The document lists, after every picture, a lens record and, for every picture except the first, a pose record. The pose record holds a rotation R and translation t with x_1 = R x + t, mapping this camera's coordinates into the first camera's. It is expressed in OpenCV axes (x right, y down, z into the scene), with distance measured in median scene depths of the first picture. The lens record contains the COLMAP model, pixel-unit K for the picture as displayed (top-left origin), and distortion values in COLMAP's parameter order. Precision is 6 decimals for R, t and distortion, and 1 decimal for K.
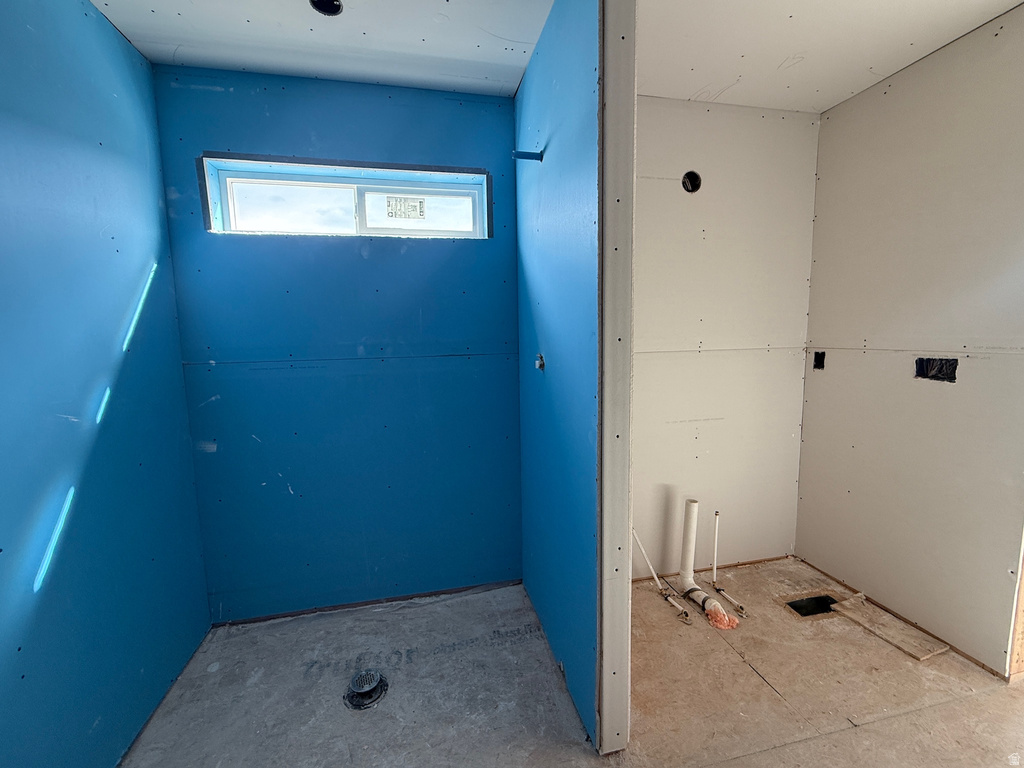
lens RADIAL K [[419.8, 0, 512.0], [0, 419.8, 384.0], [0, 0, 1]] dist [-0.000387, -0.000101]
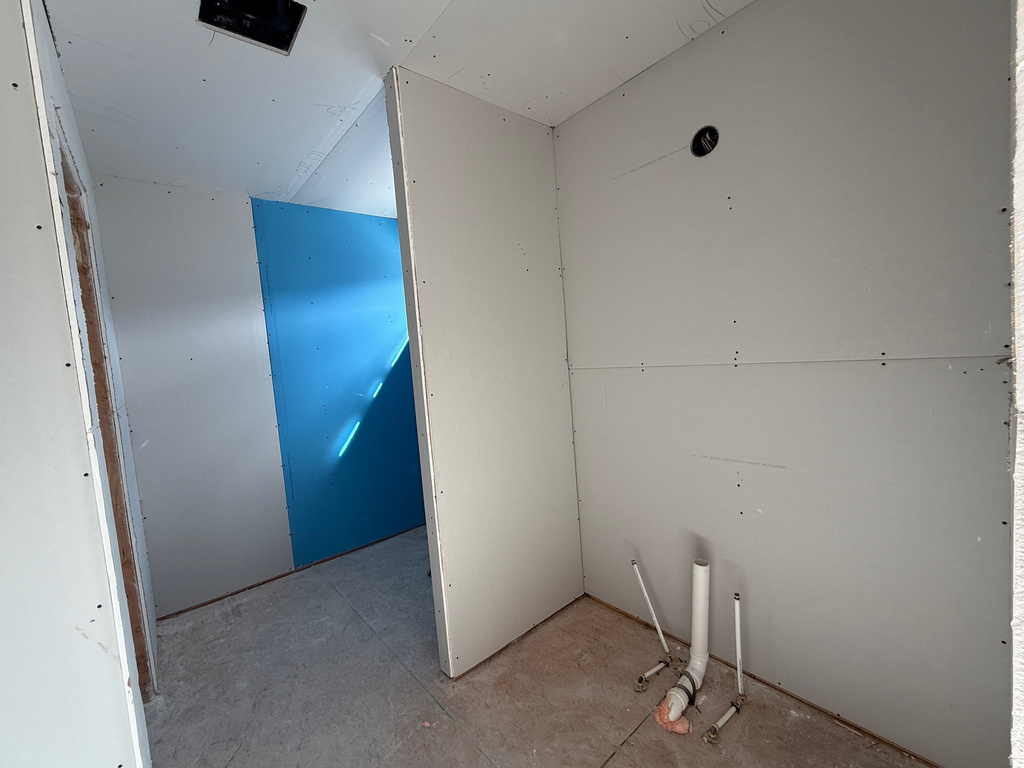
lens RADIAL K [[409.6, 0, 505.8], [0, 409.6, 383.8], [0, 0, 1]] dist [-0.000182, -0.000091]
pose [[0.487392, 0.045623, -0.871990, 0.886932], [-0.038423, 0.998787, 0.030780, -0.053560], [0.872337, 0.018503, 0.488554, 0.321722]]
